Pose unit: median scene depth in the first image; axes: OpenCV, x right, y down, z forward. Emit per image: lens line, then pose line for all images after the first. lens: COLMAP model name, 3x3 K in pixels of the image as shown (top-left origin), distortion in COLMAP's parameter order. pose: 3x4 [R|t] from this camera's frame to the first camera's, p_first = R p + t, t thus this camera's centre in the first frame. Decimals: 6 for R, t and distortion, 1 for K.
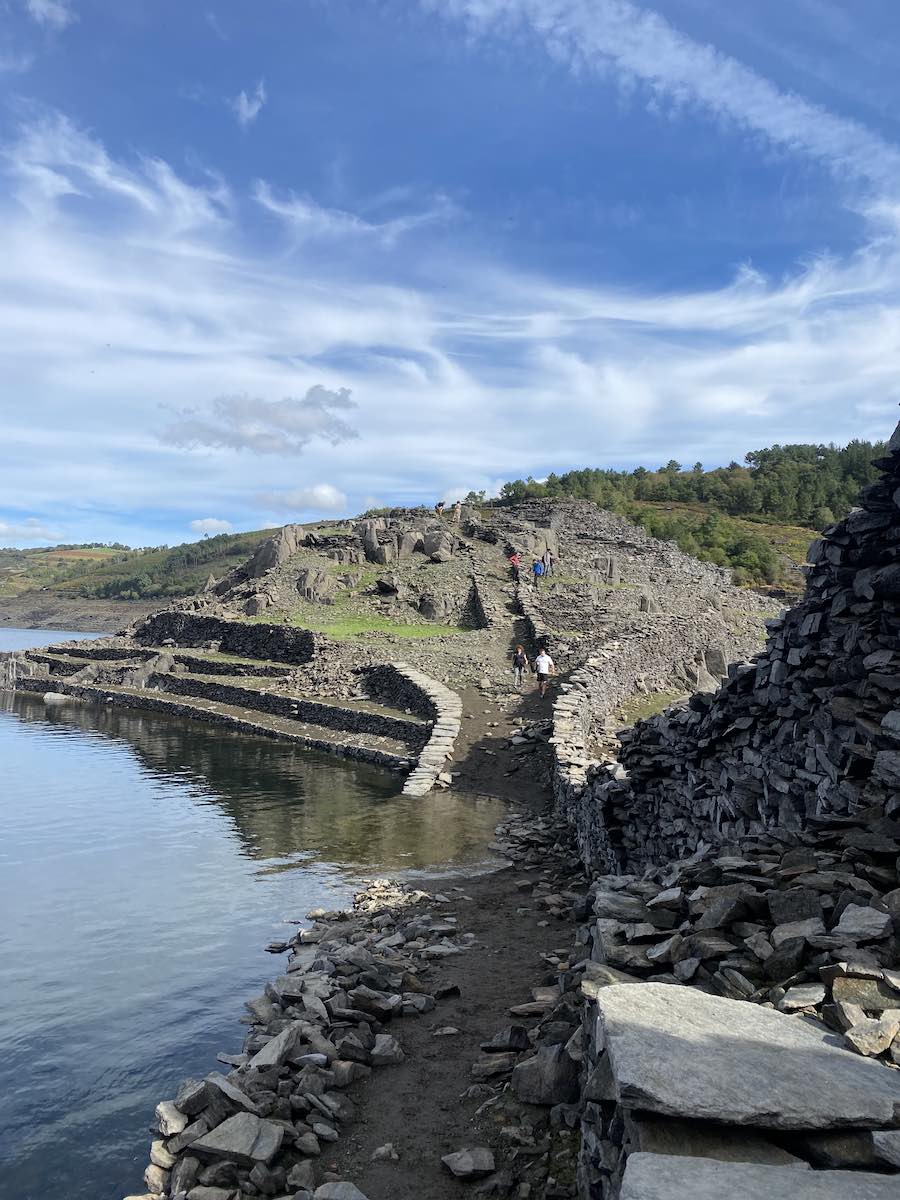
lens RADIAL K [[898.0, 0, 467.8], [0, 898.0, 598.2], [0, 0, 1]] dist [0.029548, -0.096771]
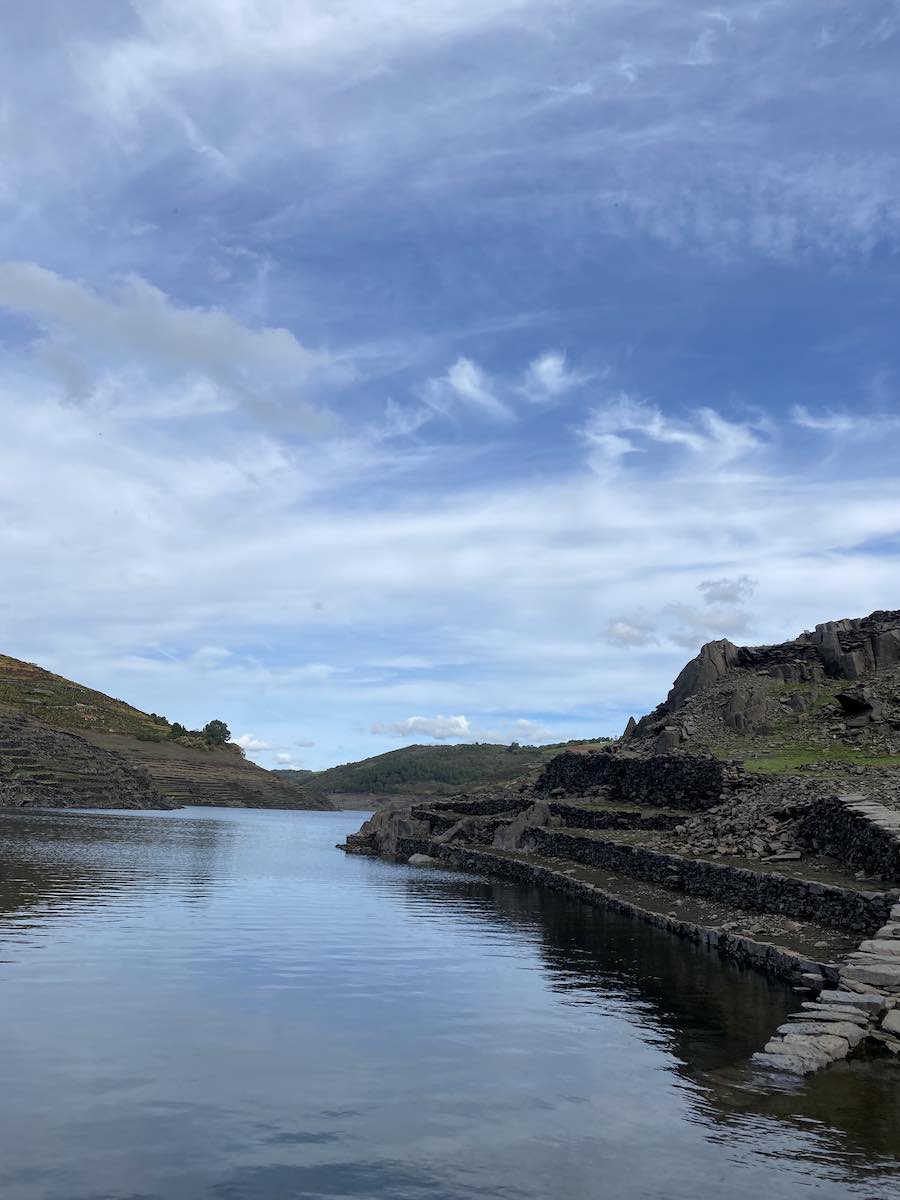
lens RADIAL K [[907.6, 0, 444.7], [0, 907.6, 590.0], [0, 0, 1]] dist [0.019948, 0.000453]
pose [[0.843180, -0.134142, -0.520628, 0.017639], [0.018244, 0.974955, -0.221653, 0.049706], [0.537322, 0.177395, 0.824510, 0.262938]]
